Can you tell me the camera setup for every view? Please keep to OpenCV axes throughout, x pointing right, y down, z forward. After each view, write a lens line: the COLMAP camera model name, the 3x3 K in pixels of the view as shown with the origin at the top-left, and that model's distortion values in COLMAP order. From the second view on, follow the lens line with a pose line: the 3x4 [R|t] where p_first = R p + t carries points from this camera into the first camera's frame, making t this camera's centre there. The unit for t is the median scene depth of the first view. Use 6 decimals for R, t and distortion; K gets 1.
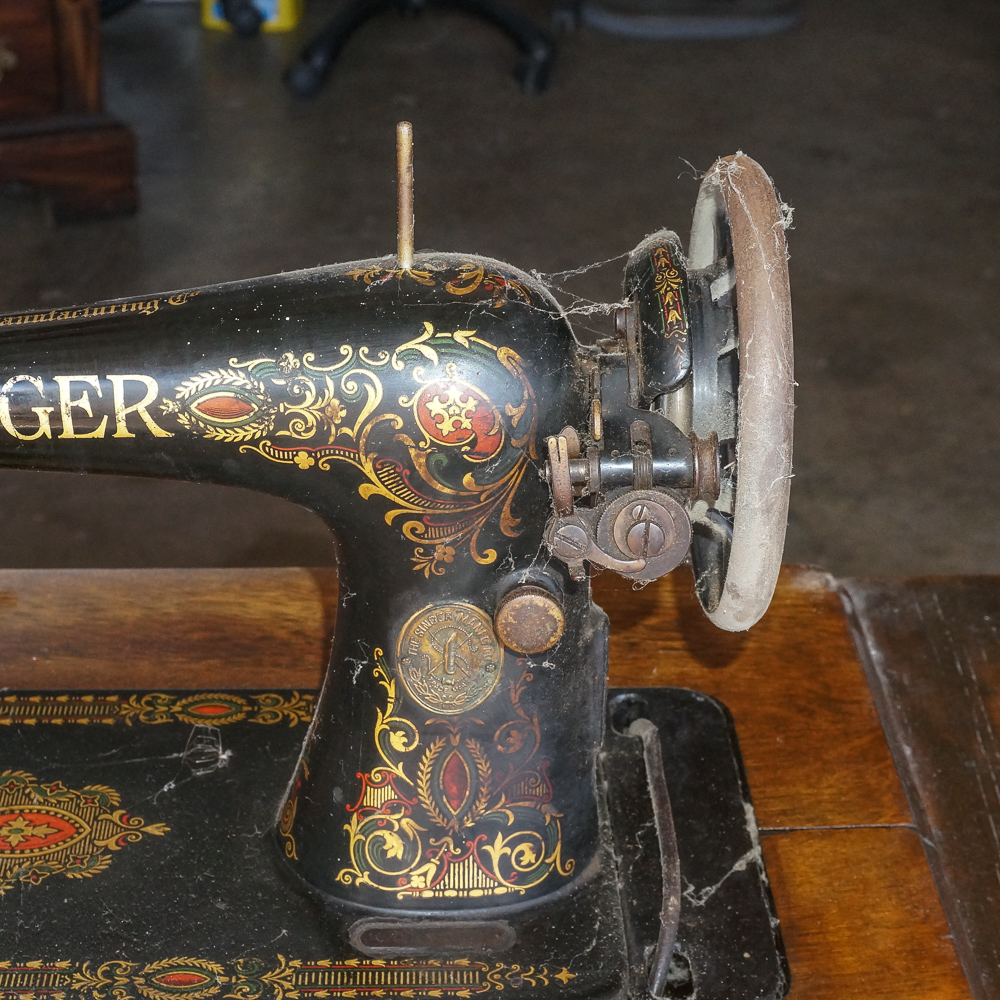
lens RADIAL K [[2516.4, 0, 455.0], [0, 2516.4, 500.8], [0, 0, 1]] dist [0.019108, 1.282085]
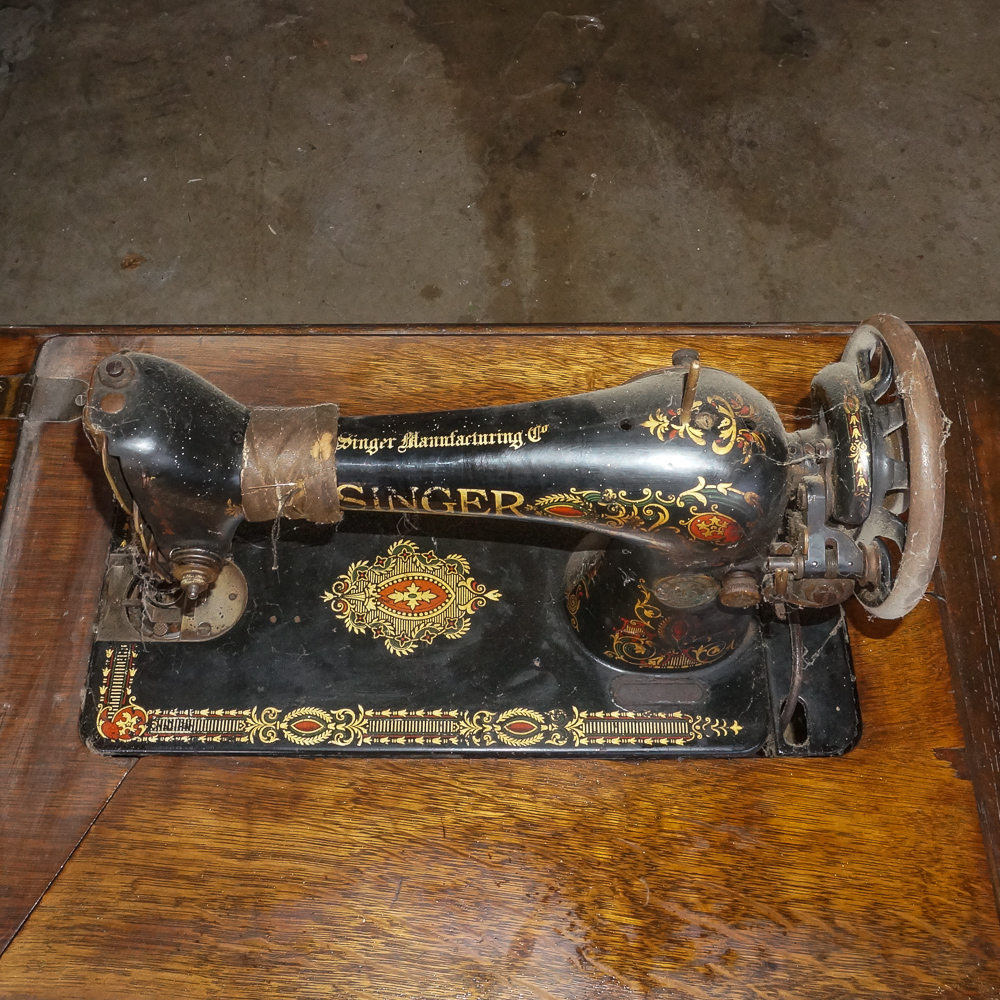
lens RADIAL K [[1430.6, 0, 499.1], [0, 1430.6, 429.9], [0, 0, 1]] dist [0.032143, 0.095417]
pose [[0.999917, 0.012817, -0.001132, -0.124349], [-0.010420, 0.858258, 0.513113, -0.506080], [0.007548, -0.513059, 0.858320, 0.238101]]
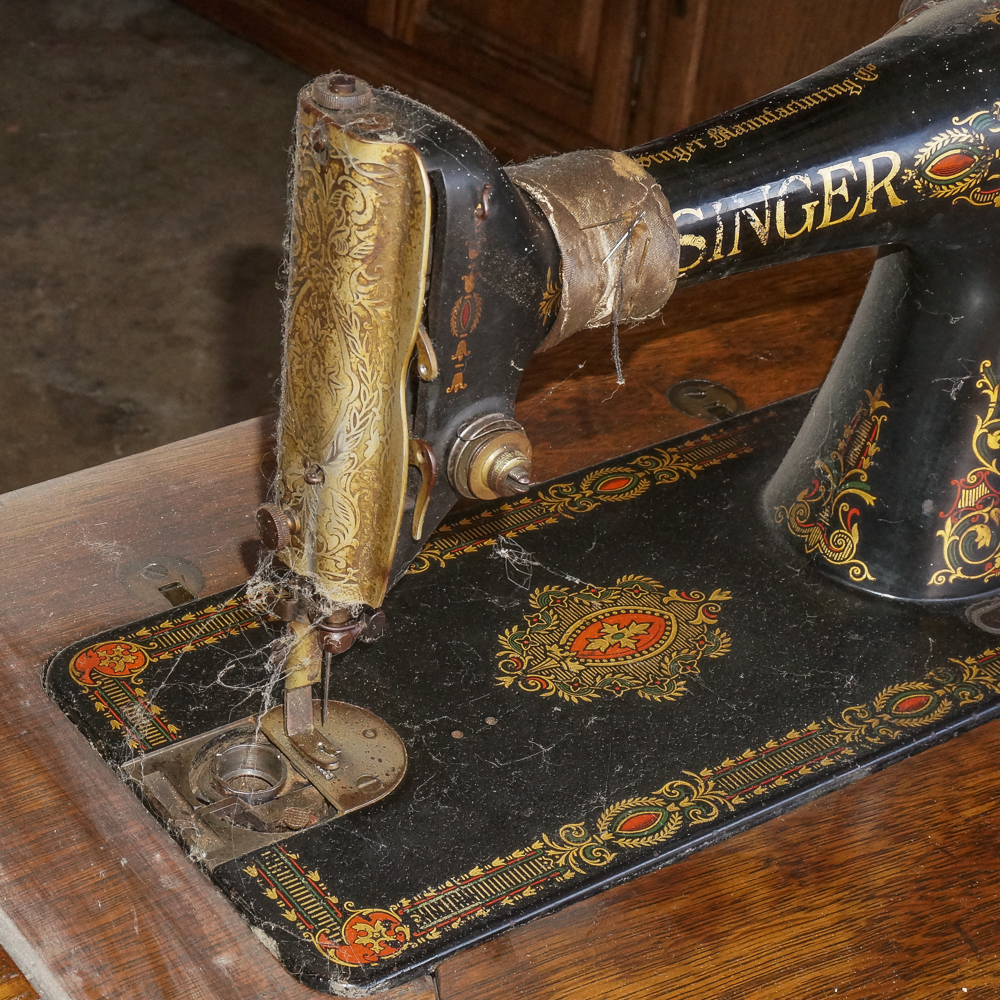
lens RADIAL K [[2555.1, 0, 498.5], [0, 2555.1, 409.8], [0, 0, 1]] dist [0.587905, -4.570230]
pose [[0.806644, -0.252196, 0.534531, -0.802553], [0.206730, 0.967657, 0.144579, -0.126332], [-0.553705, -0.006120, 0.832691, 0.179257]]
